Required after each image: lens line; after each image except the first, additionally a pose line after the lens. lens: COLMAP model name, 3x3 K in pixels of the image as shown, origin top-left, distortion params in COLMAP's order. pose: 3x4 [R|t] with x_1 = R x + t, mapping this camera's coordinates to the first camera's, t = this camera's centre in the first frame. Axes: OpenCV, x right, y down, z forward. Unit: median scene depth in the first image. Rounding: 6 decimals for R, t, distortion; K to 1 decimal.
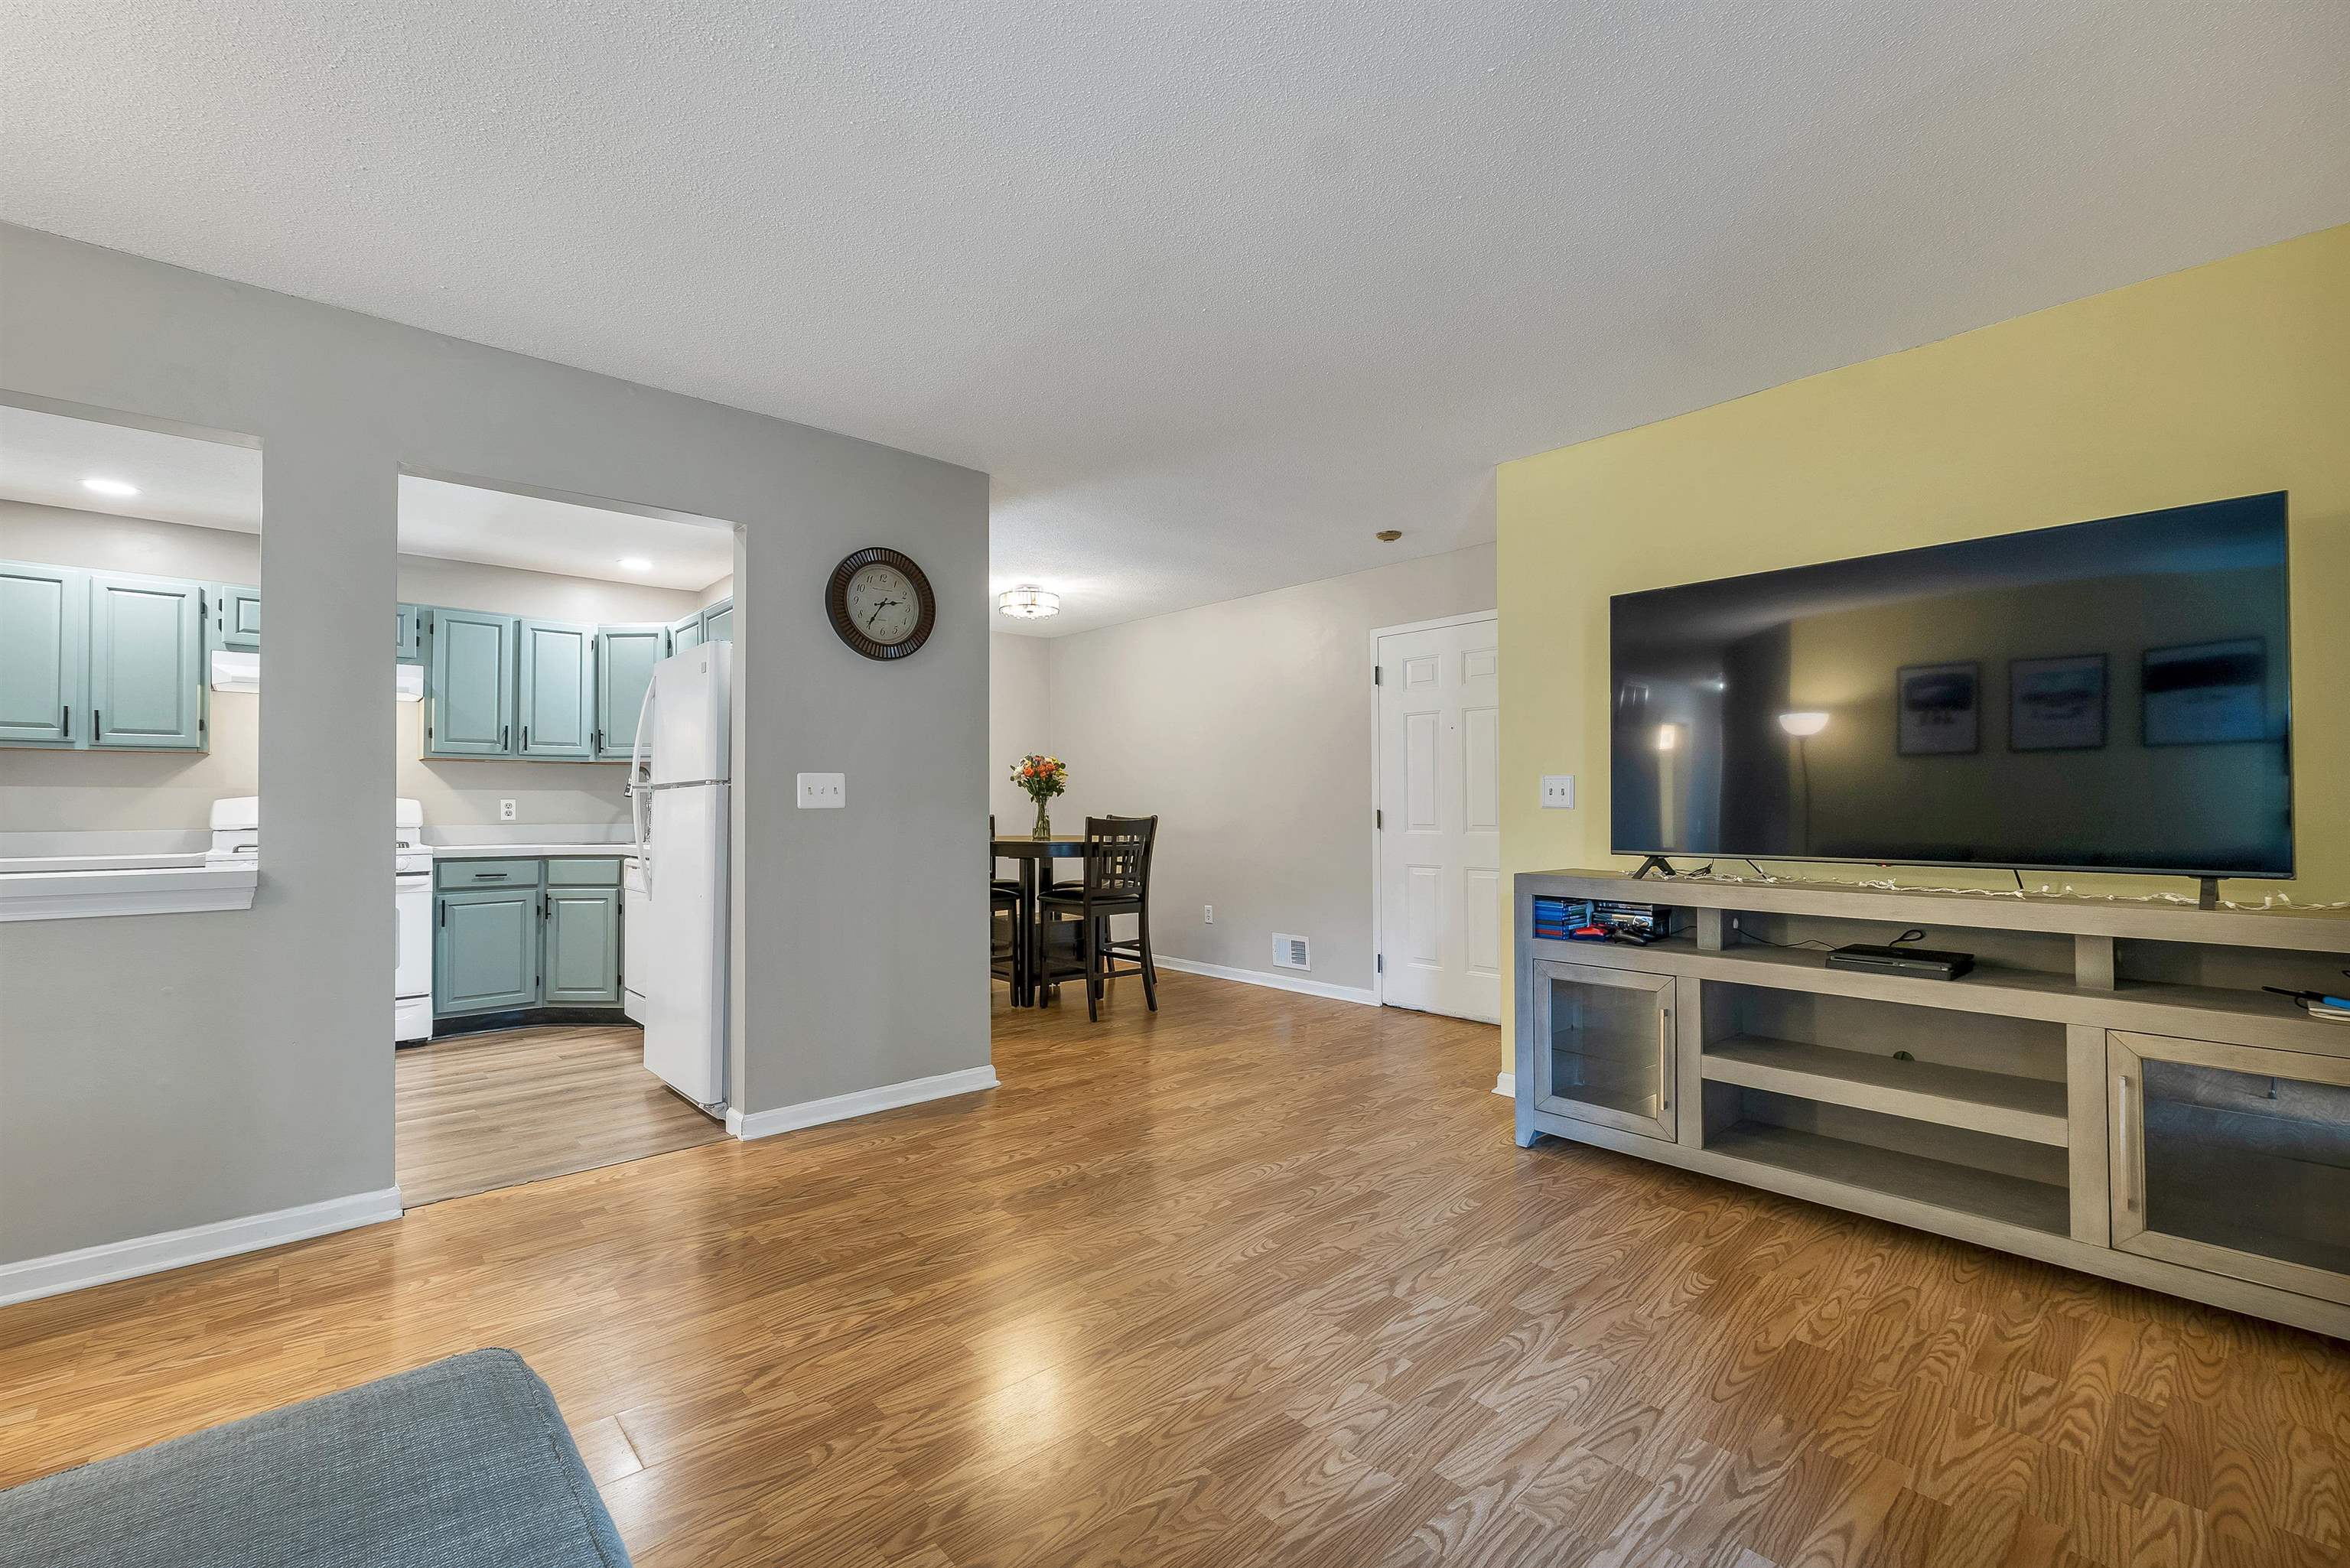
lens RADIAL K [[996.4, 0, 1164.7], [0, 996.4, 790.3], [0, 0, 1]] dist [-0.000274, -0.000173]
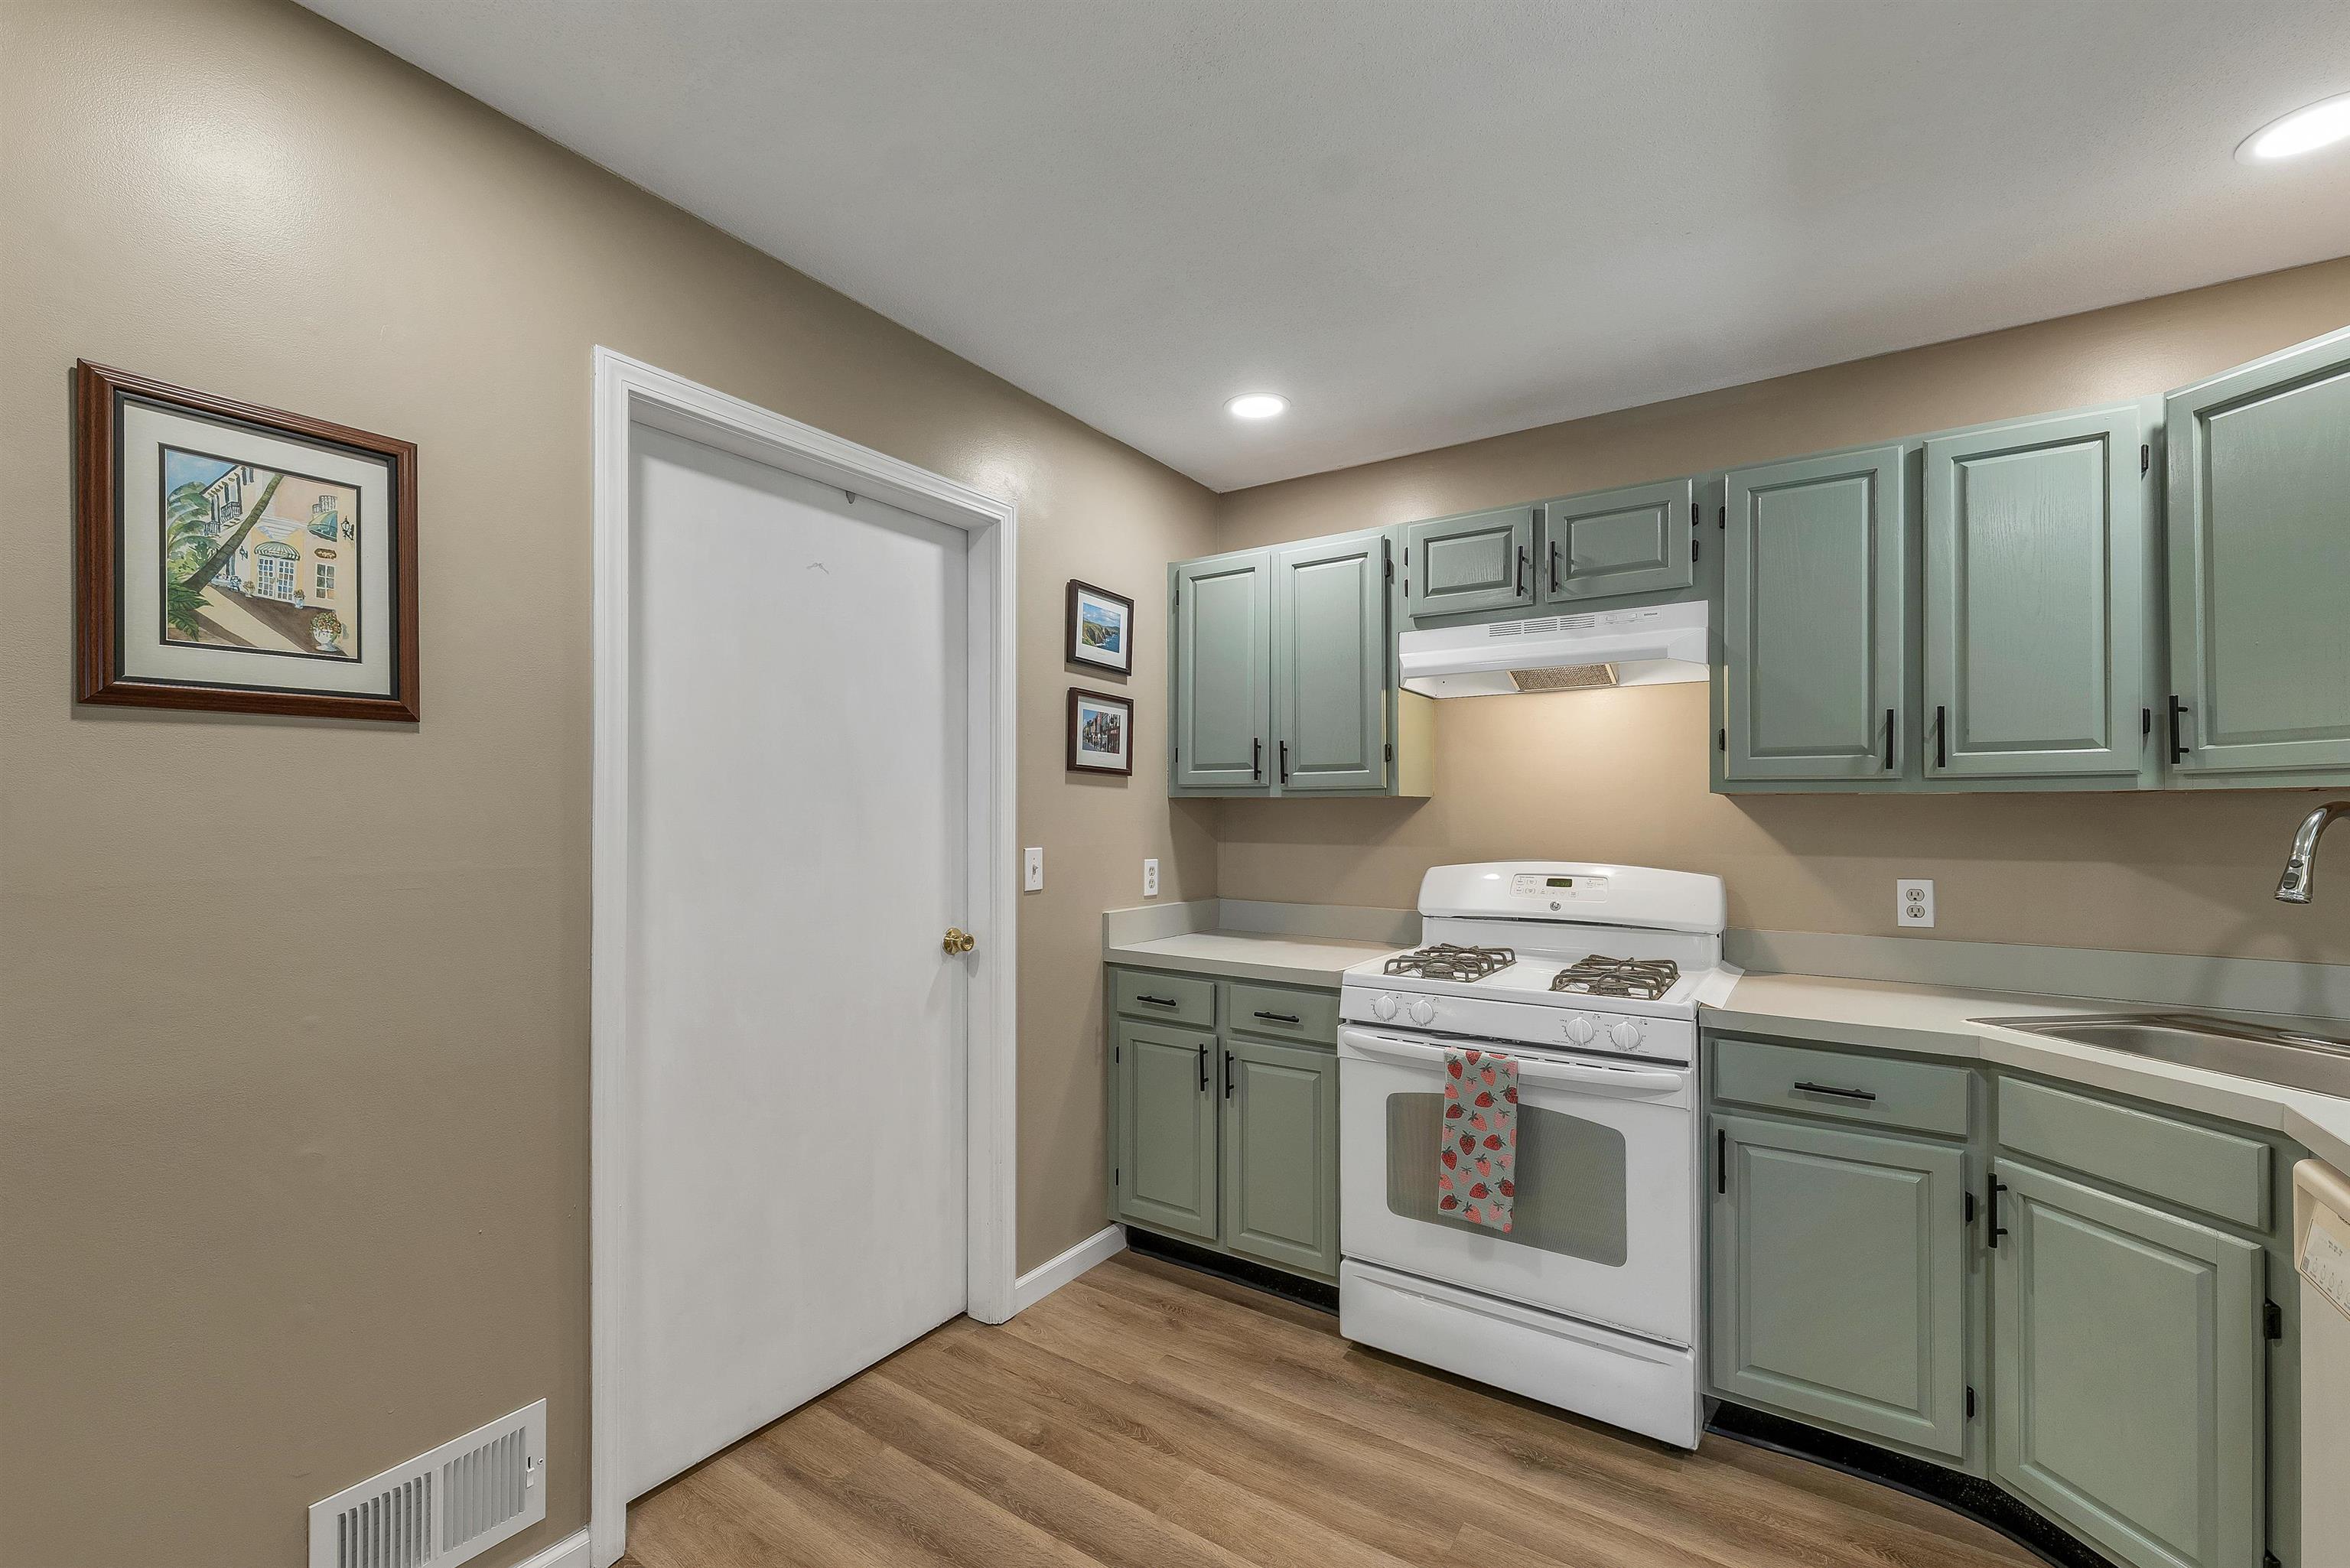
lens RADIAL K [[966.5, 0, 1176.0], [0, 966.5, 803.4], [0, 0, 1]] dist [0.001023, 0.000089]
pose [[0.249557, -0.005712, -0.968343, -0.532932], [0.012336, 0.999920, -0.002719, -0.043791], [0.968282, -0.011267, 0.249608, 0.941746]]
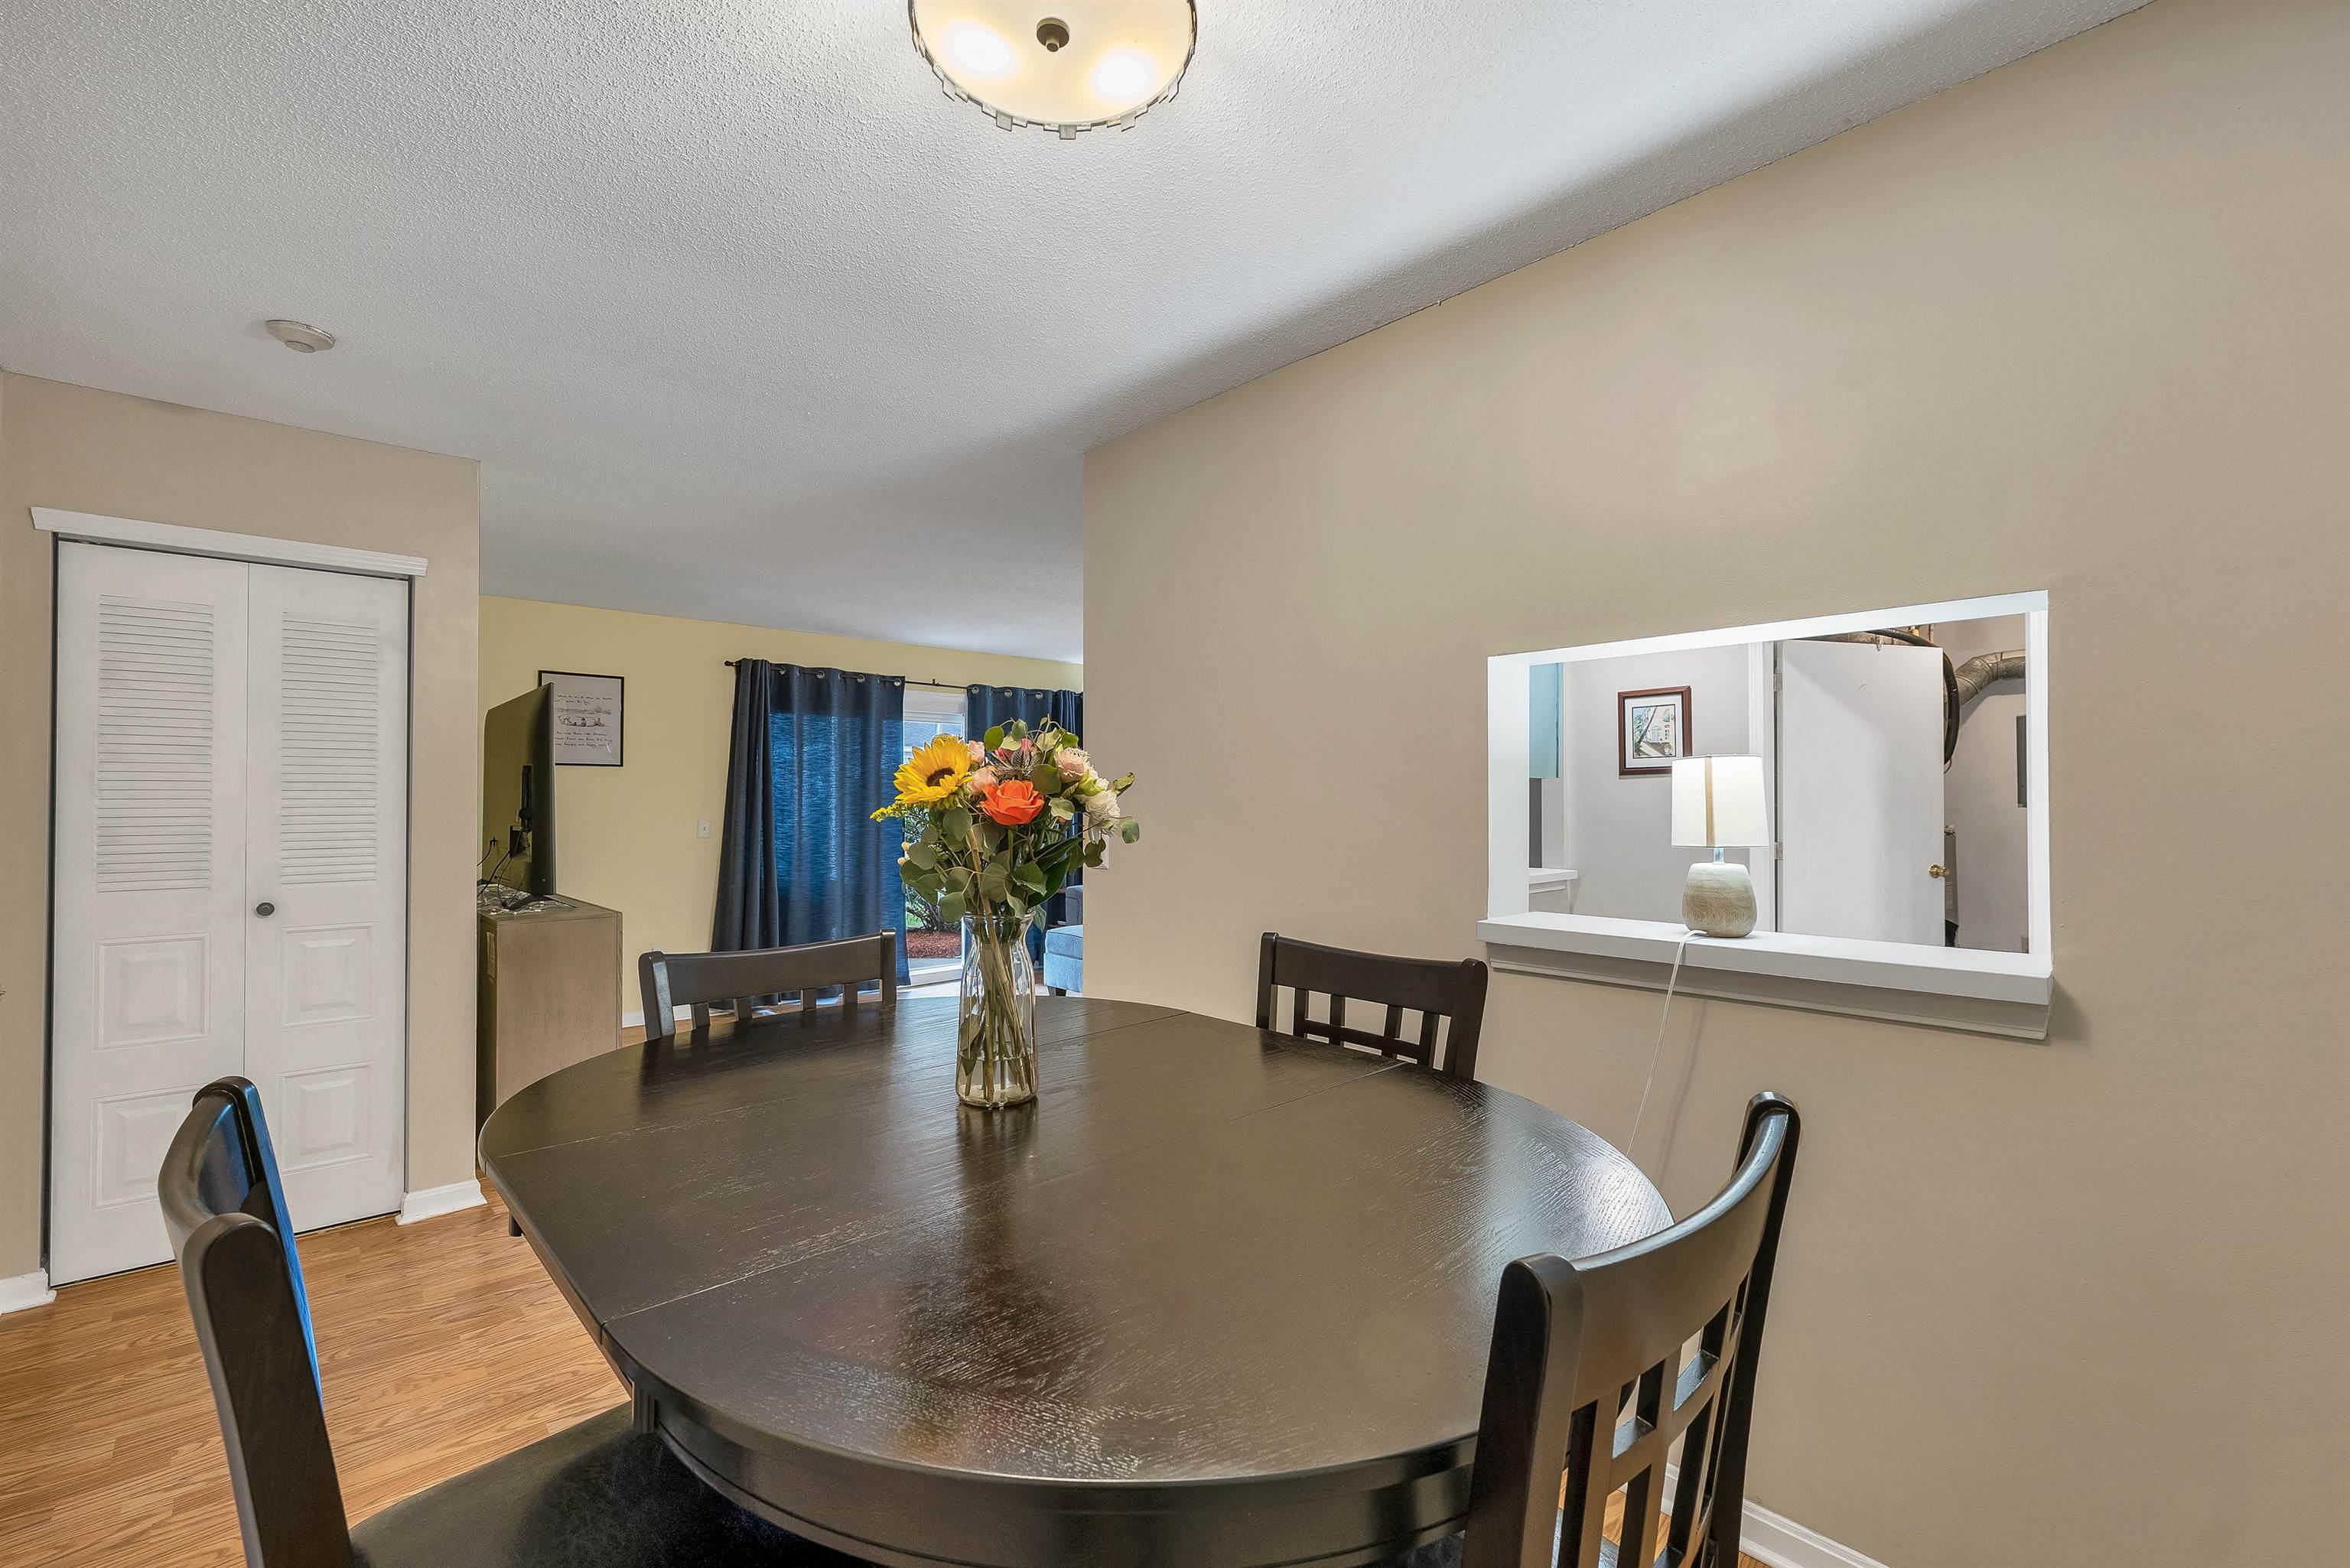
lens RADIAL K [[983.6, 0, 1191.0], [0, 983.6, 787.1], [0, 0, 1]] dist [0.001165, 0.000123]
pose [[-0.999313, 0.003016, -0.036940, -0.272180], [0.004125, 0.999542, -0.029990, -0.026491], [0.036832, -0.030121, -0.998867, 2.099697]]
